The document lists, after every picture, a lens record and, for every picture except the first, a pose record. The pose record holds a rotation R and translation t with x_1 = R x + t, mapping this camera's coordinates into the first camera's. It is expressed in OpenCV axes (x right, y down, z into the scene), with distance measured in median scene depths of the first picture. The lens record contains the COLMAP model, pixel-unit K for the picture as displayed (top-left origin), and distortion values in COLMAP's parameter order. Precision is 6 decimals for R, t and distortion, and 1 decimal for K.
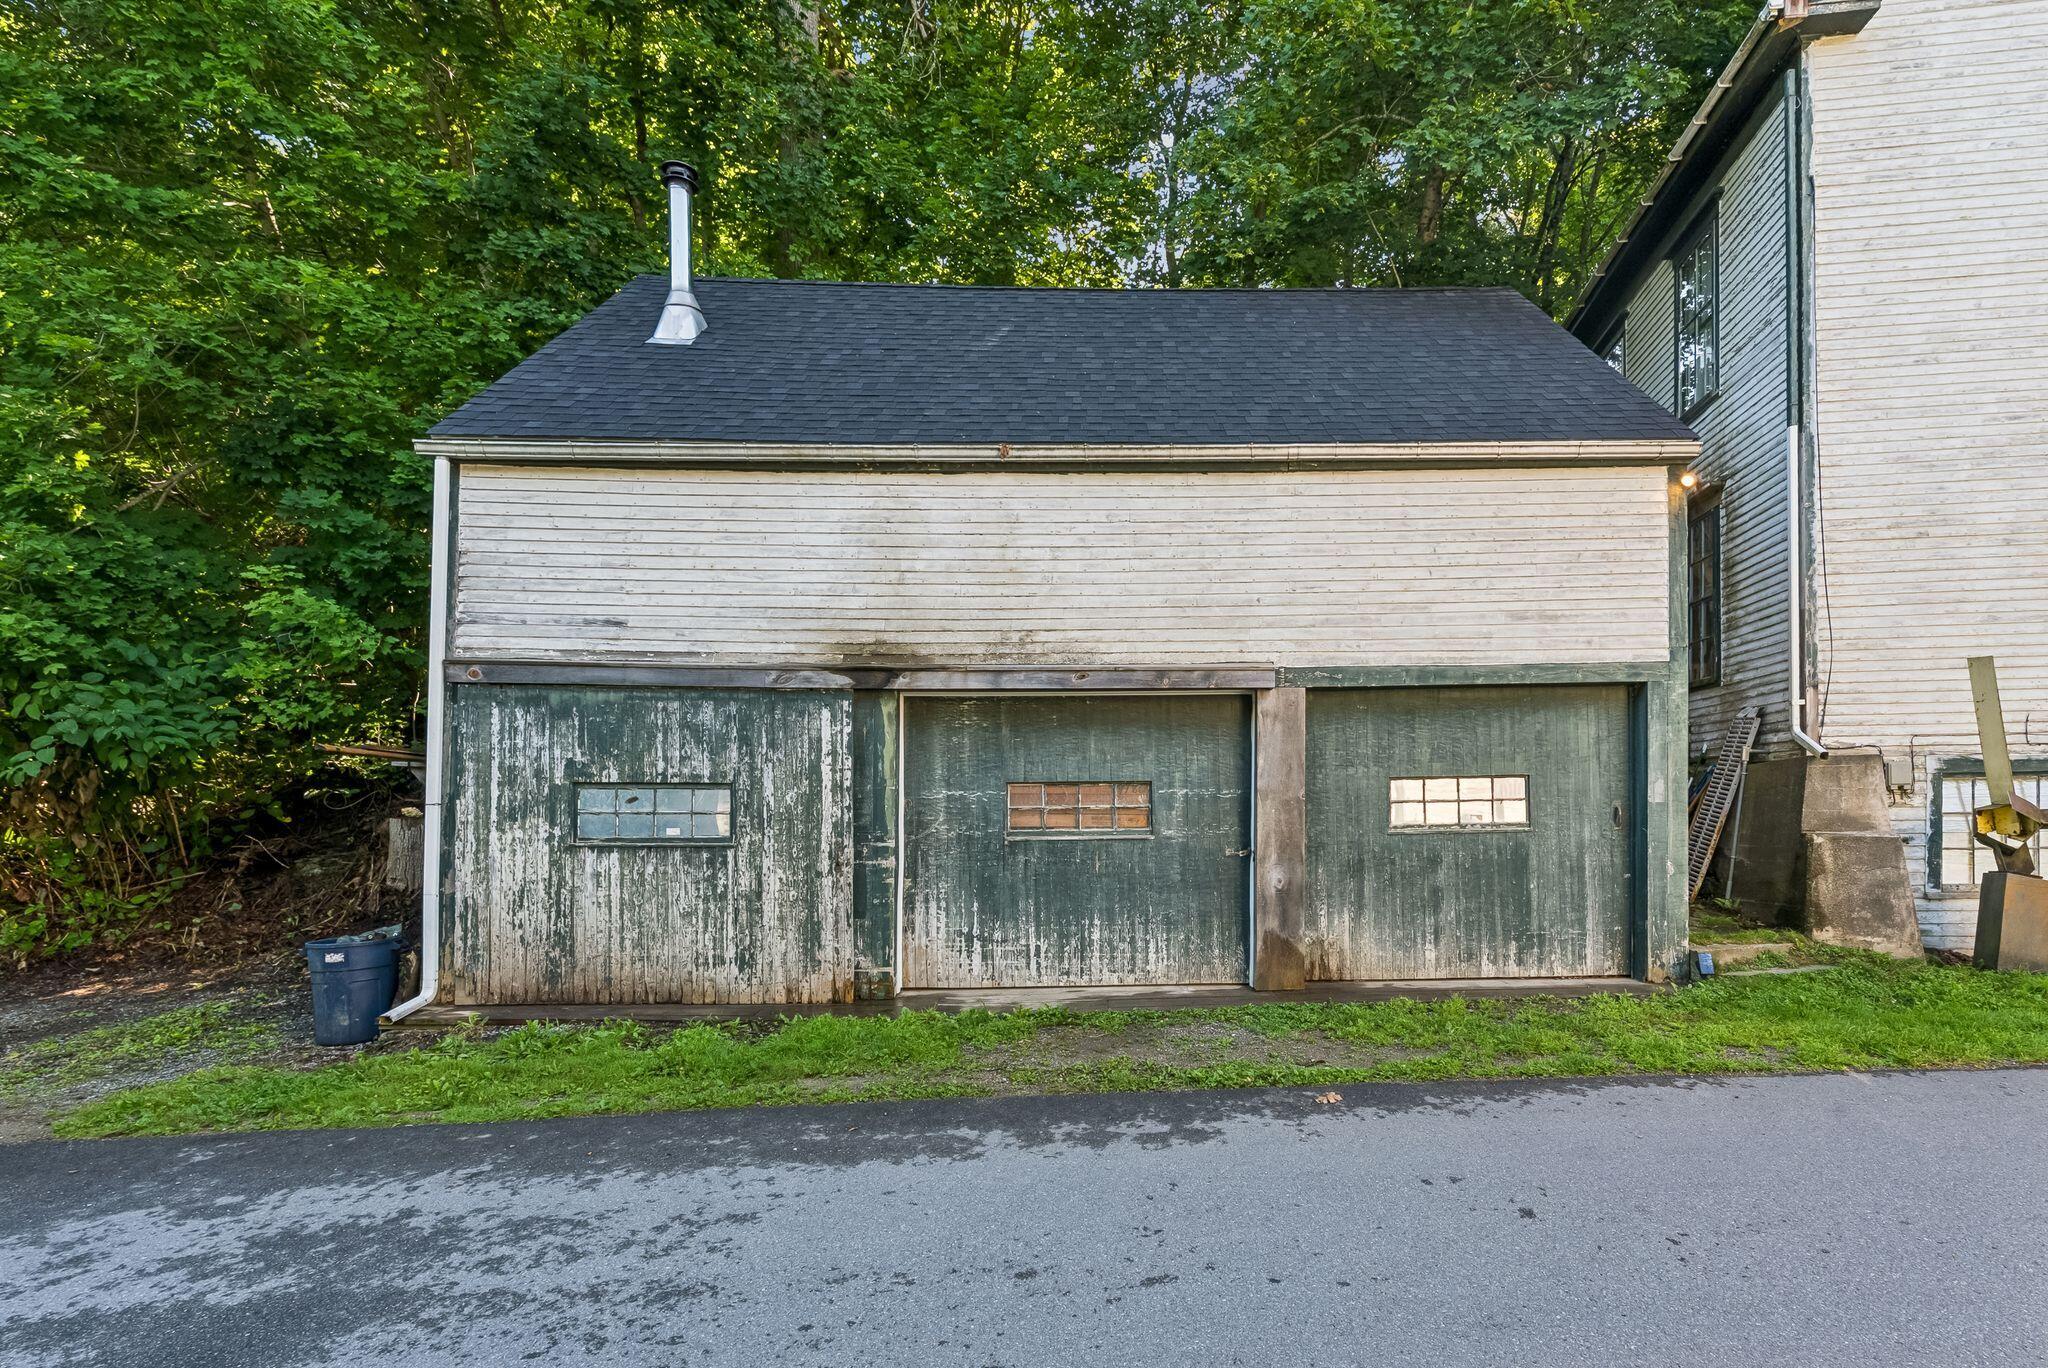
lens RADIAL K [[972.7, 0, 1024.3], [0, 972.7, 788.9], [0, 0, 1]] dist [-0.004935, 0.000367]
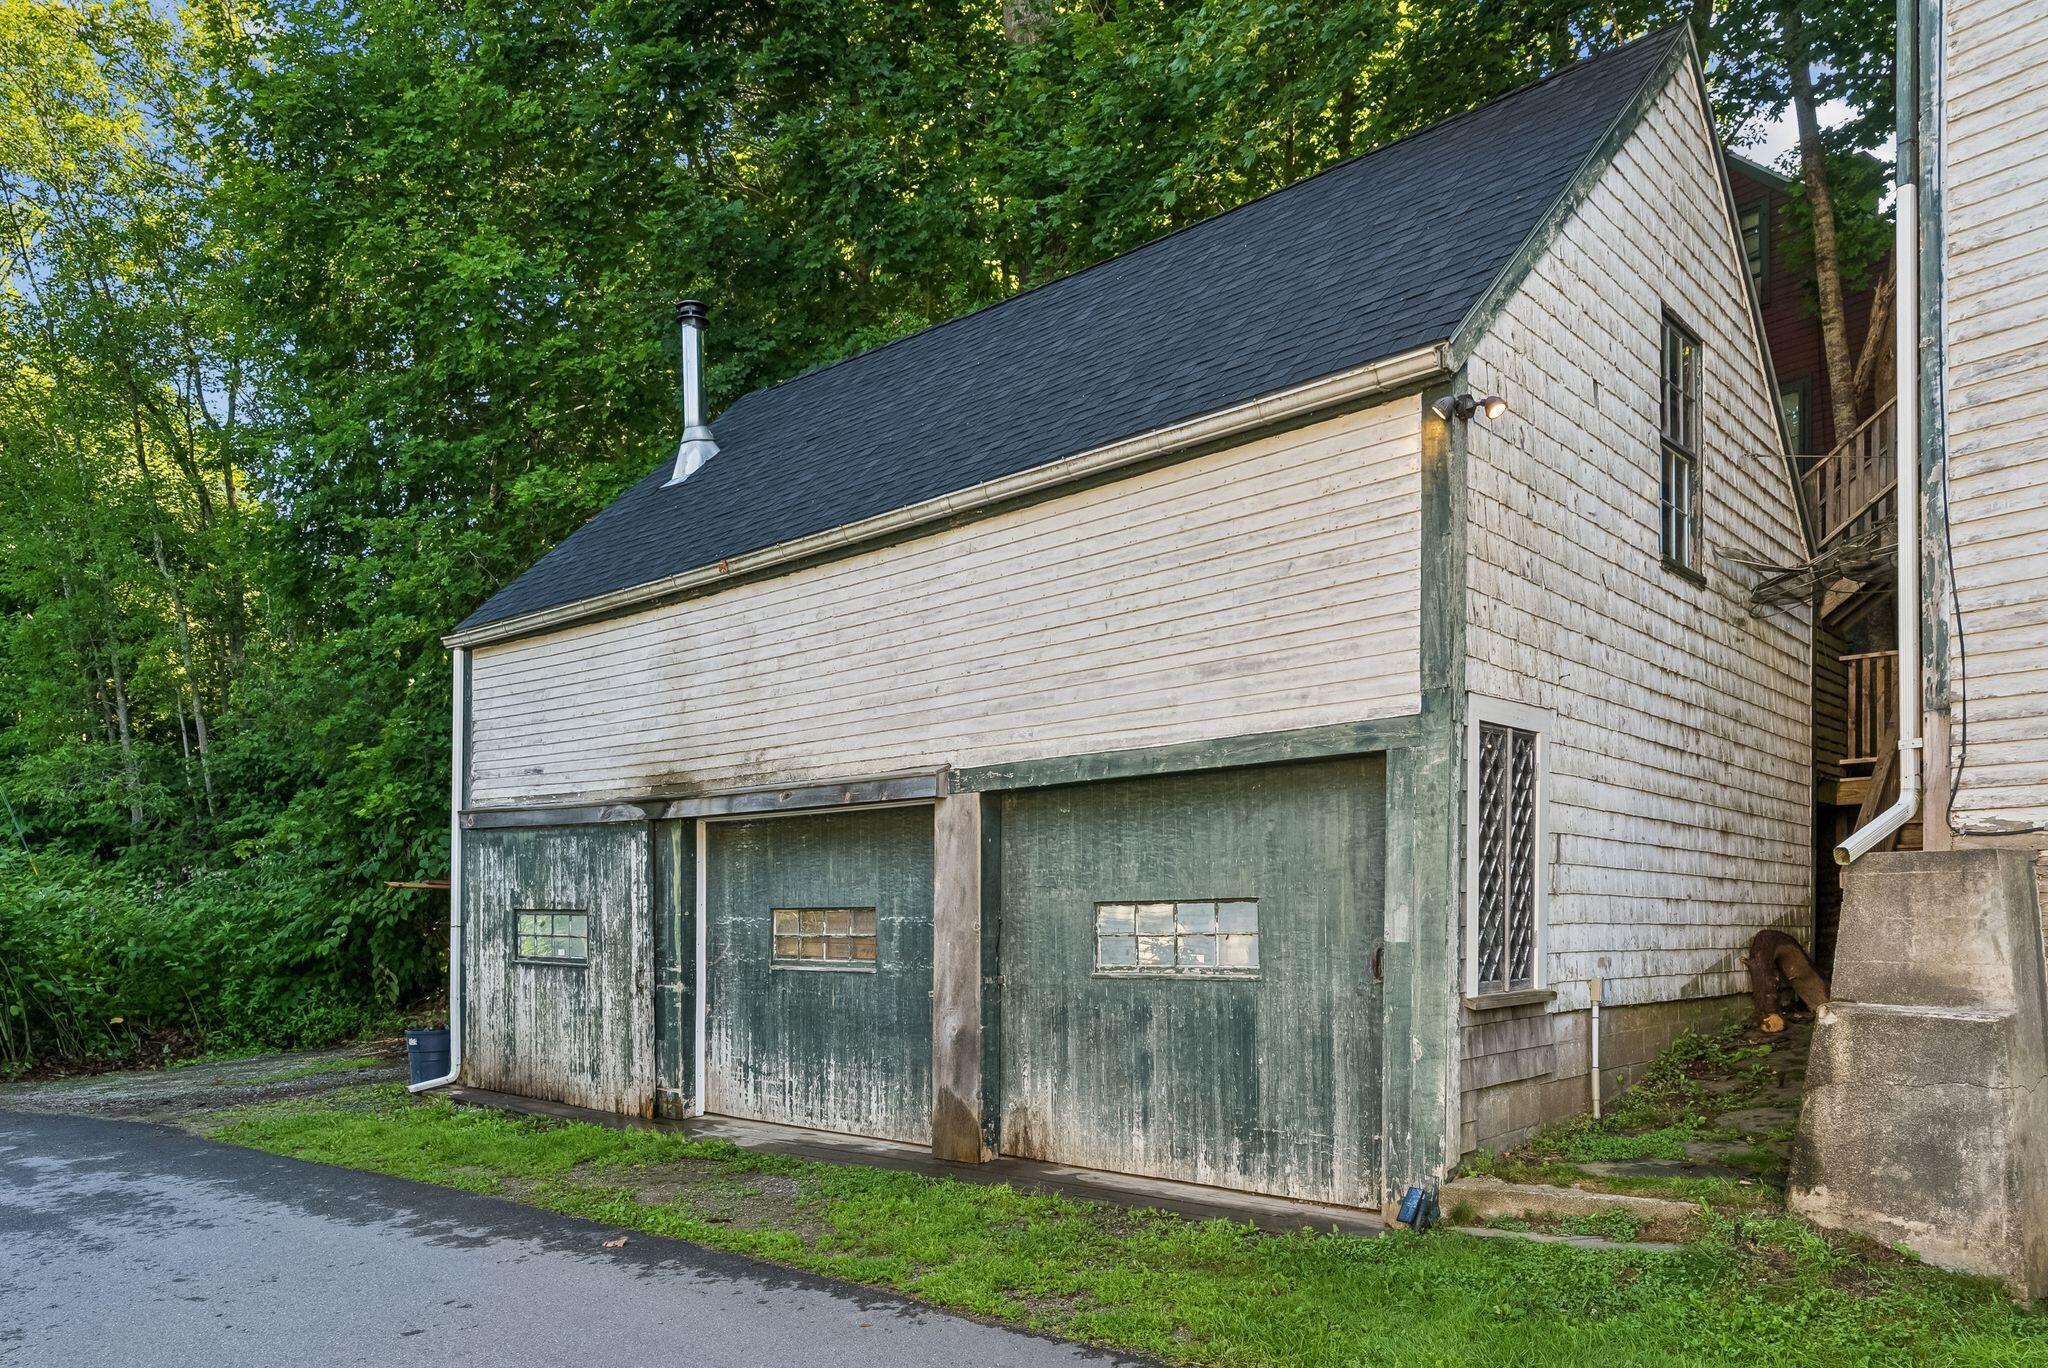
lens RADIAL K [[1386.4, 0, 1024.1], [0, 1386.4, 913.7], [0, 0, 1]] dist [0.002837, -0.000868]
pose [[0.725890, 0.004955, -0.687793, 1.112256], [0.018186, 0.999486, 0.026394, -0.033286], [0.687570, -0.031667, 0.725427, 0.189170]]
